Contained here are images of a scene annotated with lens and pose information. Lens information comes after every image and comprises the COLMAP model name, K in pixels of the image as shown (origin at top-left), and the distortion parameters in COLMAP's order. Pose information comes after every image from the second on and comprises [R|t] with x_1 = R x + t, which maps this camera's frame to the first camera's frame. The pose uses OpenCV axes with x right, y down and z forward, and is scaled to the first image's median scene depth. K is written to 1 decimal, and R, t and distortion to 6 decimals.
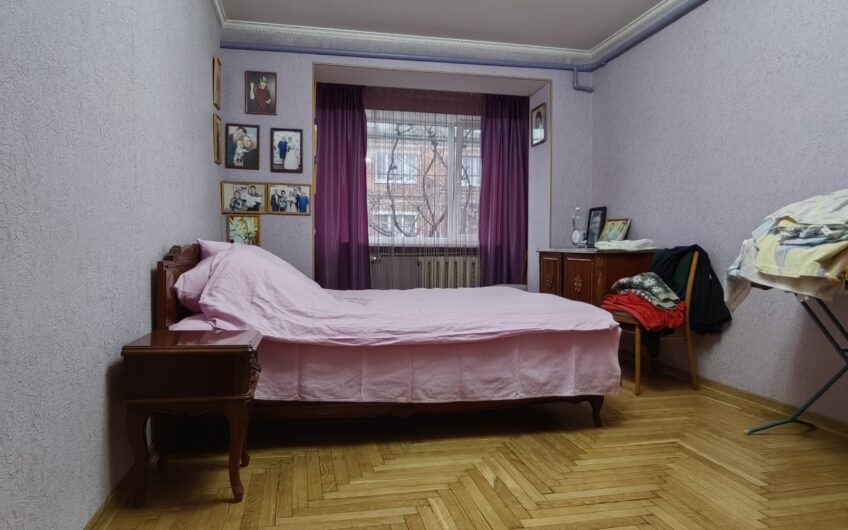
lens RADIAL K [[540.9, 0, 421.2], [0, 540.9, 264.8], [0, 0, 1]] dist [-0.002822, -0.008294]
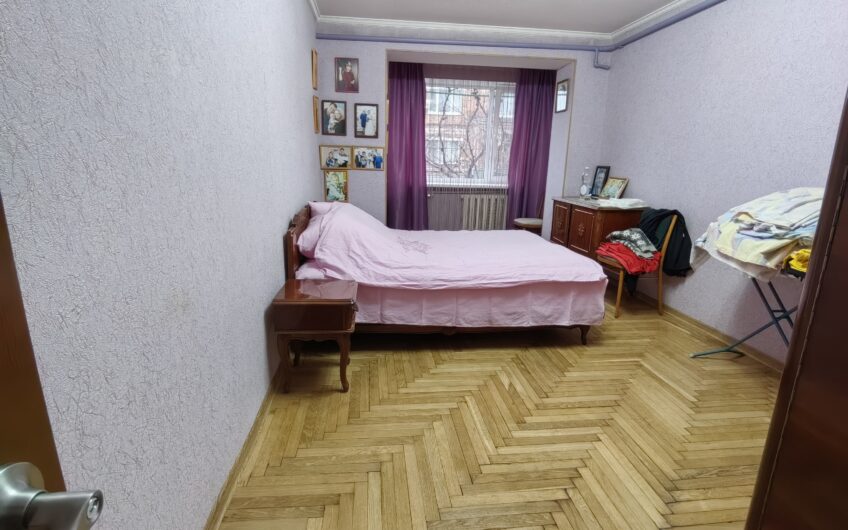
lens RADIAL K [[405.5, 0, 422.9], [0, 405.5, 261.5], [0, 0, 1]] dist [-0.004893, -0.003854]
pose [[0.995369, 0.040626, -0.087116, -0.015096], [-0.022205, 0.978963, 0.202826, -0.127415], [0.093523, -0.199953, 0.975332, -0.049622]]
